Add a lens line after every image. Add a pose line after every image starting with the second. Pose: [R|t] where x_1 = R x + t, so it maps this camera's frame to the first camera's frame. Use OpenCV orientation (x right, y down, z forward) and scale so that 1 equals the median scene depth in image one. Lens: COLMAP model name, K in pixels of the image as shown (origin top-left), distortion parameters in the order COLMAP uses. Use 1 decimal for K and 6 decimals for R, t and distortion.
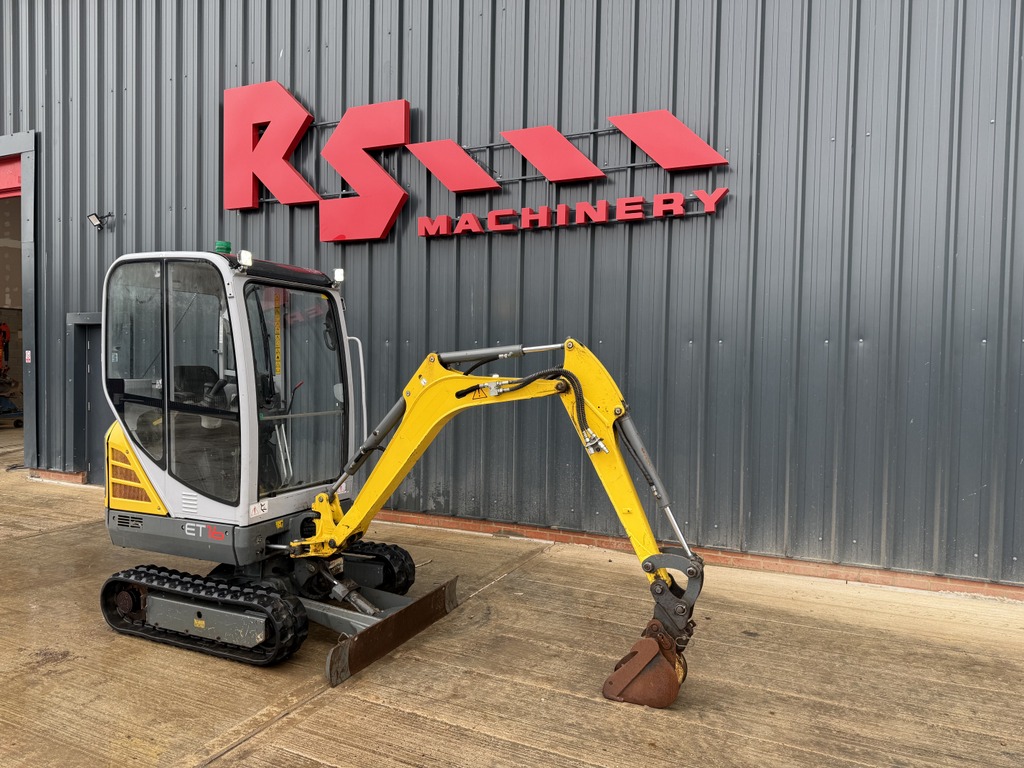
lens RADIAL K [[717.2, 0, 512.0], [0, 717.2, 384.0], [0, 0, 1]] dist [0.032690, -0.028655]
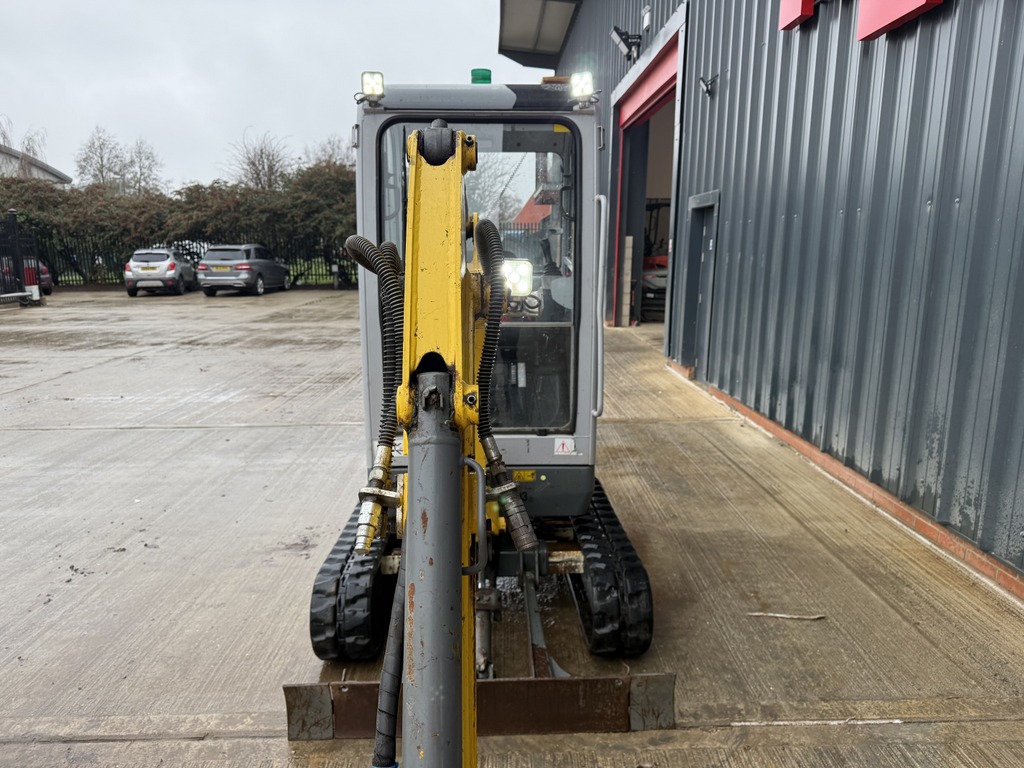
lens RADIAL K [[718.6, 0, 512.0], [0, 718.6, 384.0], [0, 0, 1]] dist [0.070850, -0.094312]
pose [[0.446509, 0.156474, -0.880991, 0.287438], [-0.025847, 0.986435, 0.162103, -0.008686], [0.894406, -0.049609, 0.444496, 0.690954]]
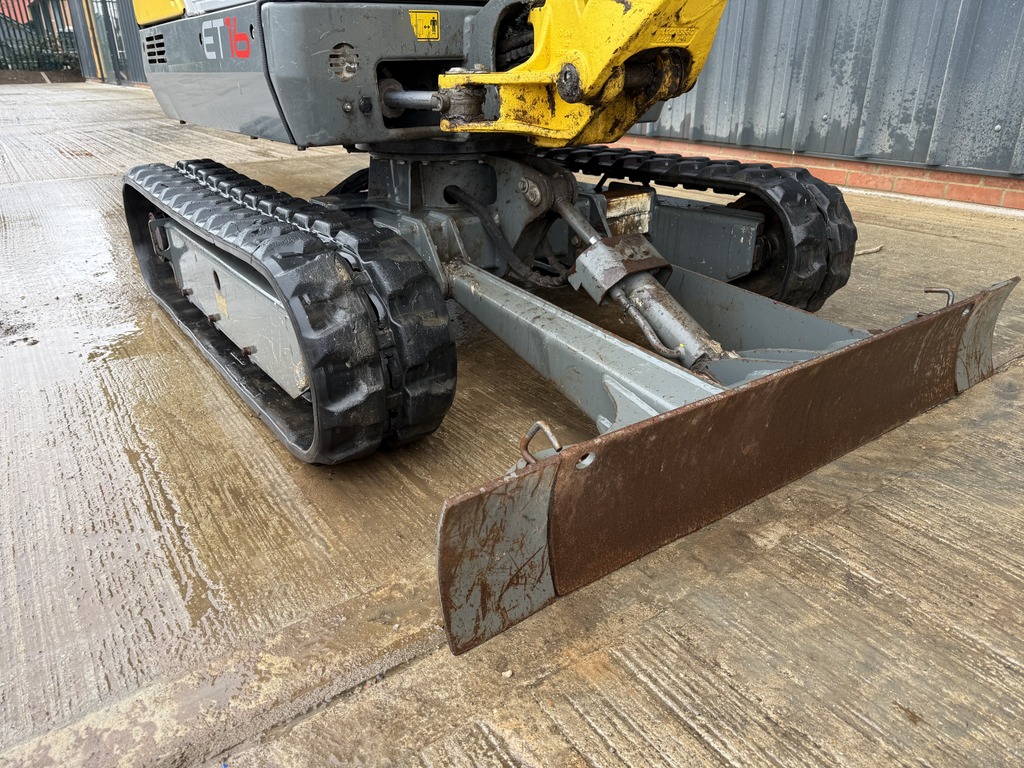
lens RADIAL K [[718.6, 0, 512.0], [0, 718.6, 384.0], [0, 0, 1]] dist [0.070850, -0.094312]
pose [[0.869829, 0.186610, -0.456699, -0.111690], [-0.002083, 0.927085, 0.374845, 0.198616], [0.493349, -0.325100, 0.806794, 0.653423]]
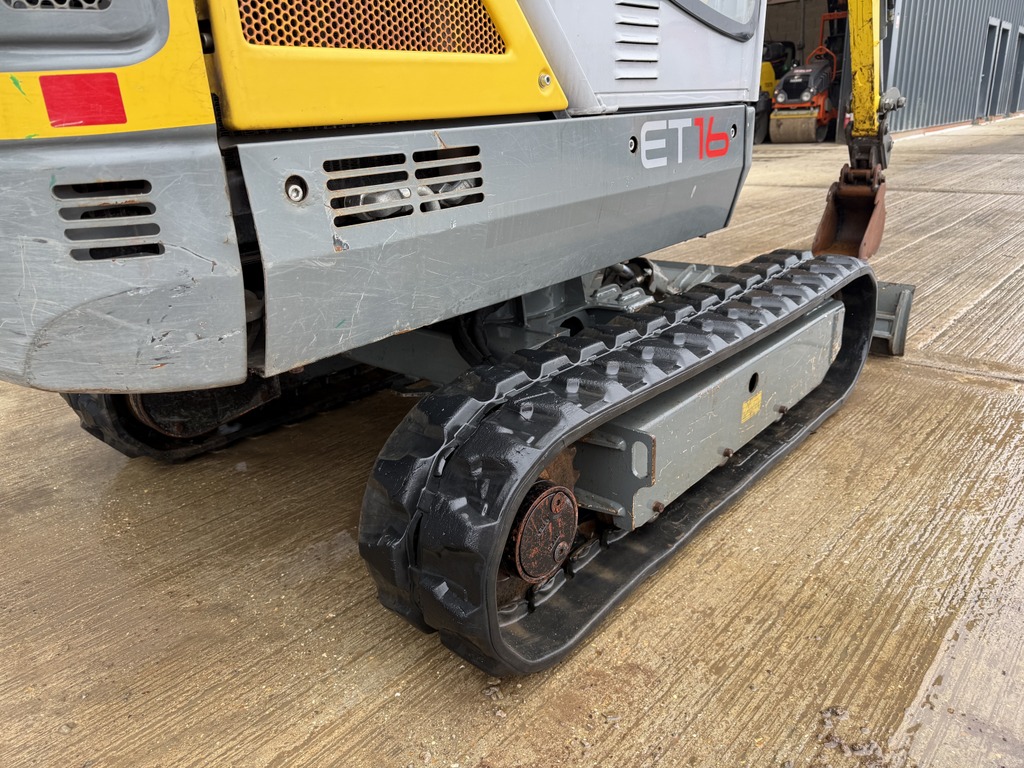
lens RADIAL K [[715.4, 0, 507.9], [0, 715.4, 382.2], [0, 0, 1]] dist [0.026321, -0.031806]
pose [[0.277909, -0.351877, 0.893840, -0.647703], [0.085318, 0.935859, 0.341891, 0.167478], [-0.956811, -0.018754, 0.290105, 0.863901]]
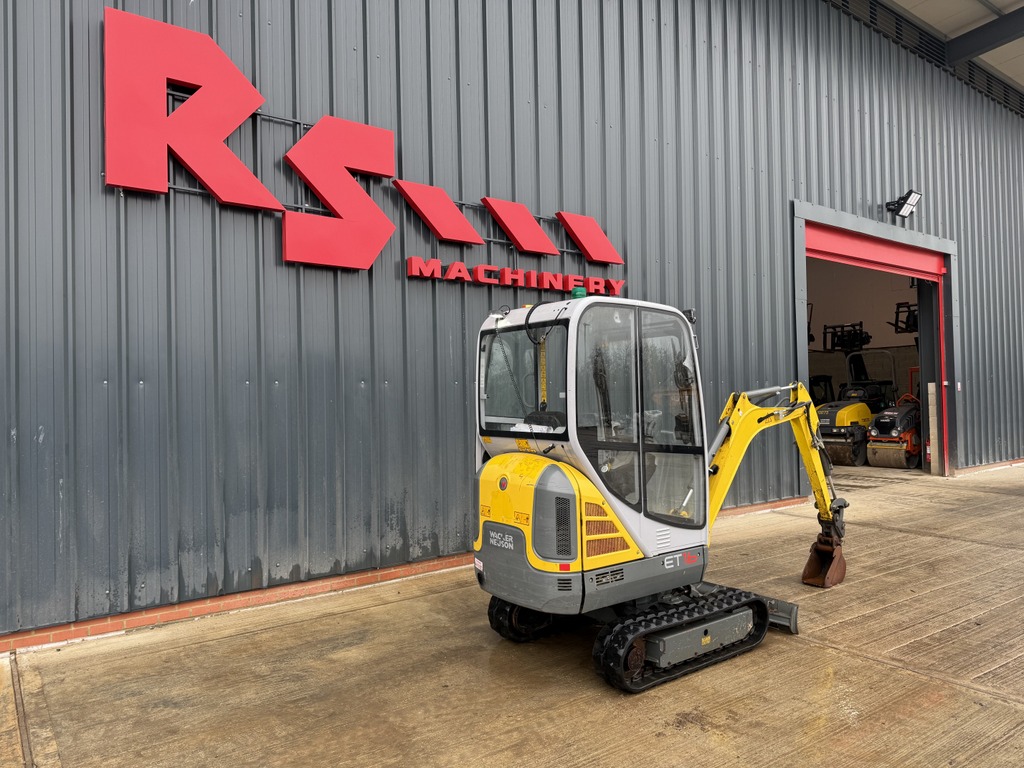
lens RADIAL K [[713.9, 0, 506.8], [0, 713.9, 383.8], [0, 0, 1]] dist [0.025887, -0.032987]
pose [[0.471647, -0.002680, 0.881783, -1.311500], [0.051418, 0.998377, -0.024469, -0.040410], [-0.880287, 0.056880, 0.471019, 0.623015]]
